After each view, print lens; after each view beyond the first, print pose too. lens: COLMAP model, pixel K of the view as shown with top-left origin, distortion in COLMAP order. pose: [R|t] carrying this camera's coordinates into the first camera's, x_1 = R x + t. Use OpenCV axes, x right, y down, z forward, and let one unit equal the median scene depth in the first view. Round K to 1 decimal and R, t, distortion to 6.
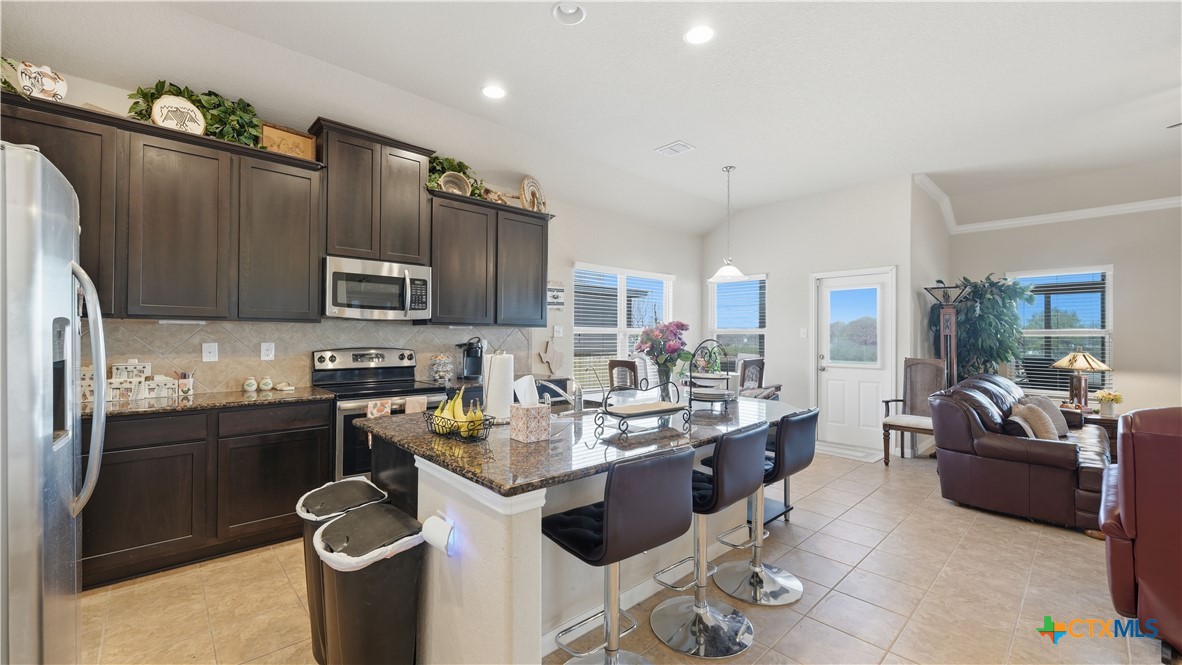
lens RADIAL K [[481.6, 0, 586.6], [0, 481.6, 335.5], [0, 0, 1]] dist [-0.007757, 0.001721]
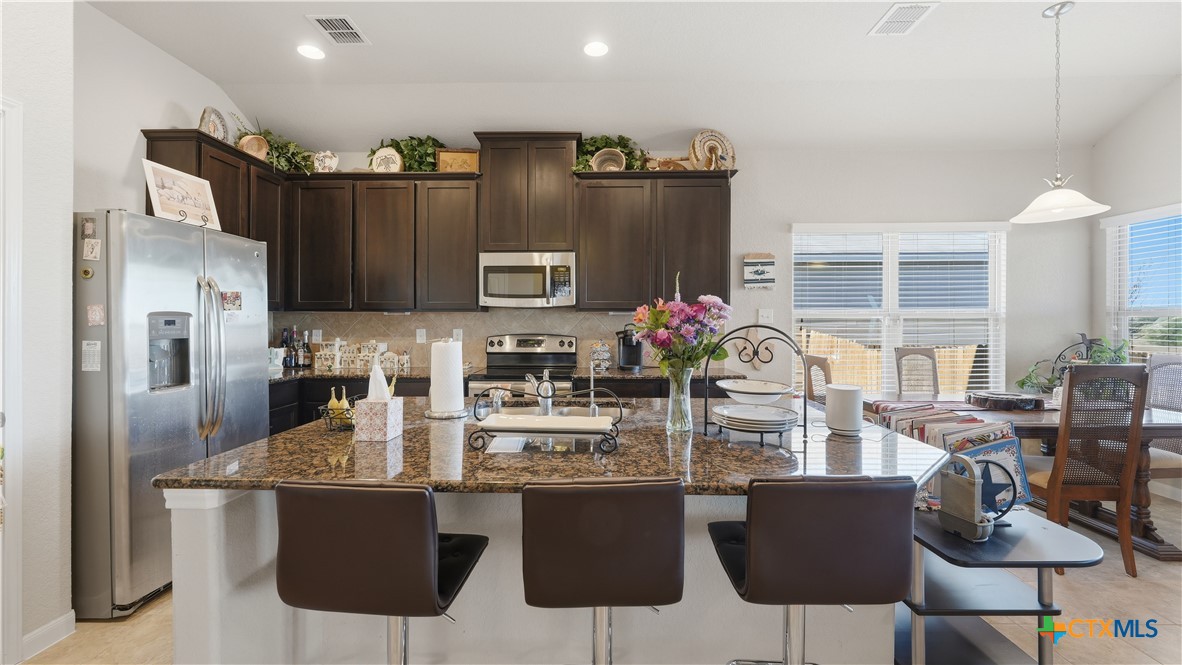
lens RADIAL K [[481.6, 0, 591.0], [0, 481.6, 327.7], [0, 0, 1]] dist [-0.007757, 0.001721]
pose [[0.713159, 0.000072, -0.701002, 0.396591], [0.005447, 0.999969, 0.005644, 0.006023], [0.700981, -0.007844, 0.713137, 0.329764]]
